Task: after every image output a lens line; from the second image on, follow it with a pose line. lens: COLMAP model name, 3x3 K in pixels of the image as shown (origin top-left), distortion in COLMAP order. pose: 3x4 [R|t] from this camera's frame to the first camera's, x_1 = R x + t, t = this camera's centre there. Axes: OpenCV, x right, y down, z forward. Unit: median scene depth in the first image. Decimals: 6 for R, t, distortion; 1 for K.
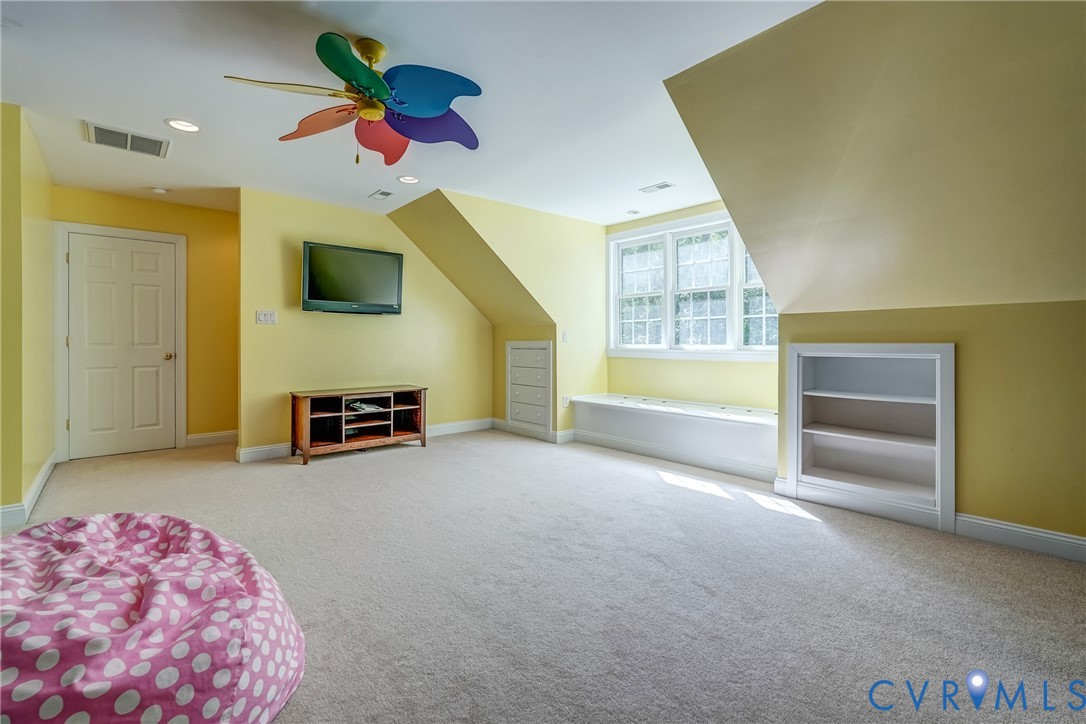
lens RADIAL K [[485.7, 0, 537.8], [0, 485.7, 346.2], [0, 0, 1]] dist [-0.010857, 0.000503]
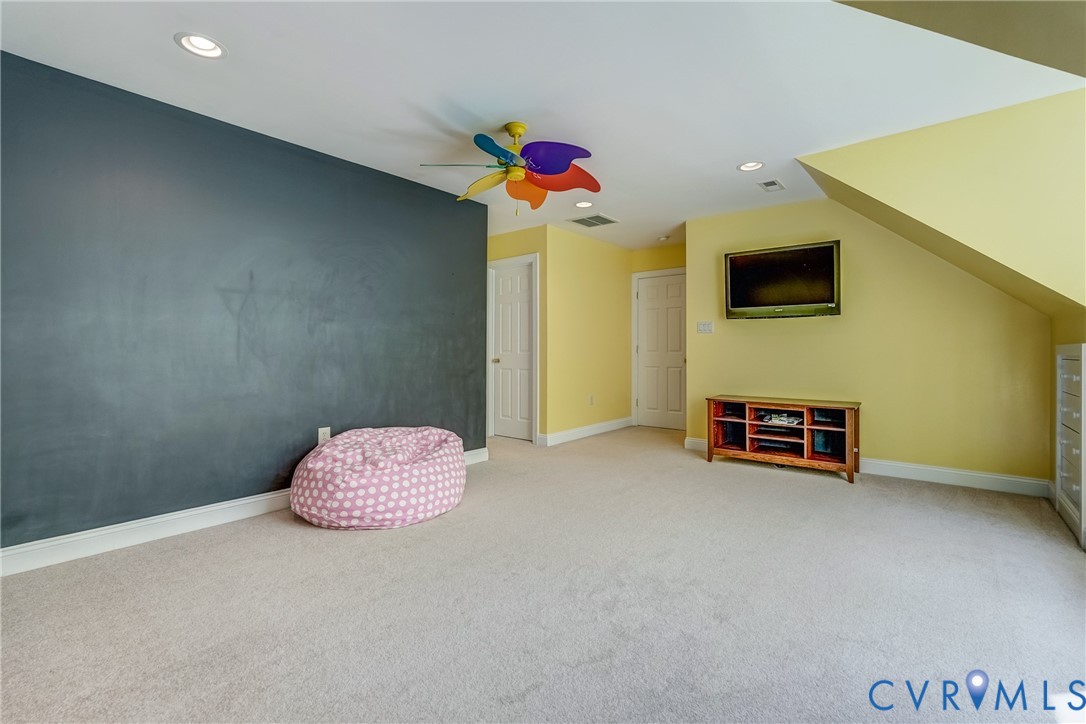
lens RADIAL K [[485.7, 0, 543.1], [0, 485.7, 352.1], [0, 0, 1]] dist [-0.010857, 0.000503]
pose [[0.148426, 0.002089, -0.988921, 0.539137], [-0.003285, 0.999993, 0.001619, -0.001433], [0.988918, 0.003008, 0.148432, 0.472426]]
